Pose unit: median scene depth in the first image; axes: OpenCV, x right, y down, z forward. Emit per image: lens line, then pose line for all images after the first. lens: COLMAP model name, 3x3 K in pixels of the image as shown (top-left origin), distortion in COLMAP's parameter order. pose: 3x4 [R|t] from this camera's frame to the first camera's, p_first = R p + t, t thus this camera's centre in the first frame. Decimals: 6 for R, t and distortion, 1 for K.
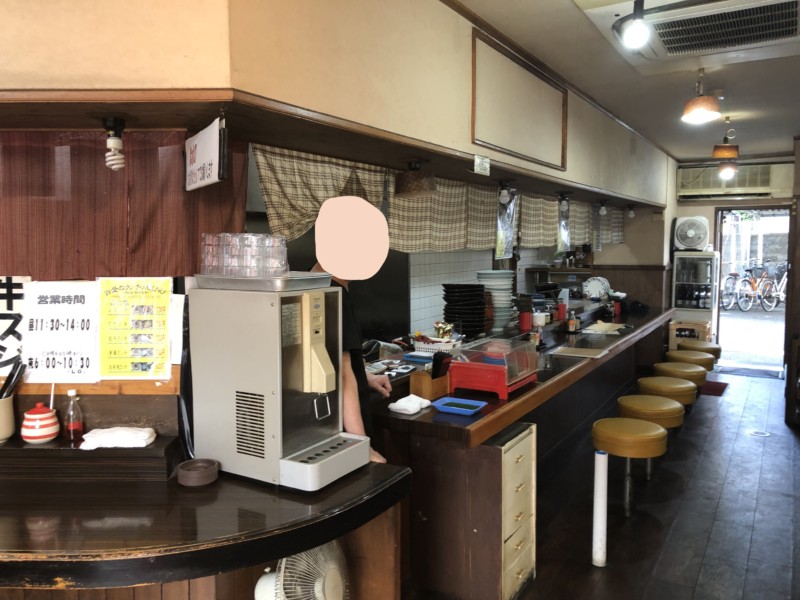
lens RADIAL K [[658.3, 0, 394.4], [0, 658.3, 296.7], [0, 0, 1]] dist [0.023666, 0.005665]
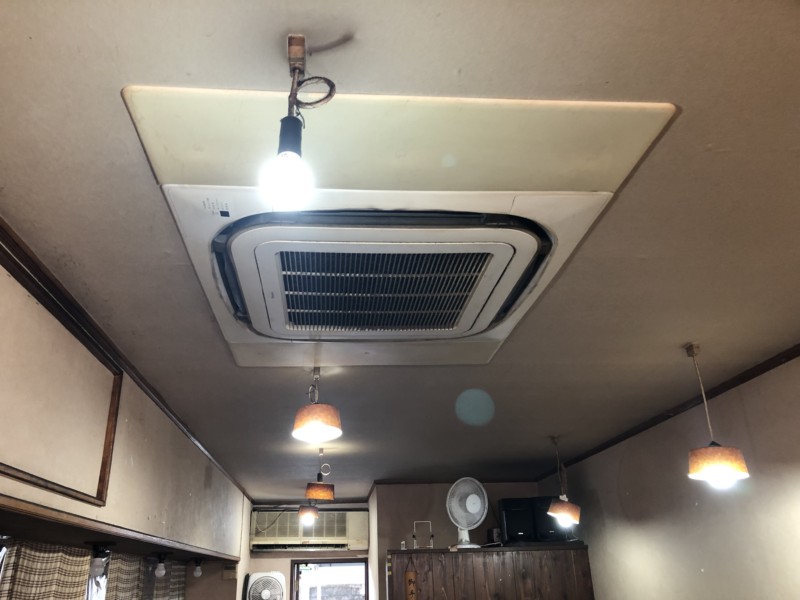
lens RADIAL K [[658.3, 0, 394.4], [0, 658.3, 296.7], [0, 0, 1]] dist [0.023666, 0.005665]
pose [[0.811778, 0.218539, 0.541532, 0.061576], [0.069274, 0.884749, -0.460890, -0.037003], [-0.579843, 0.411655, 0.703081, 0.203501]]
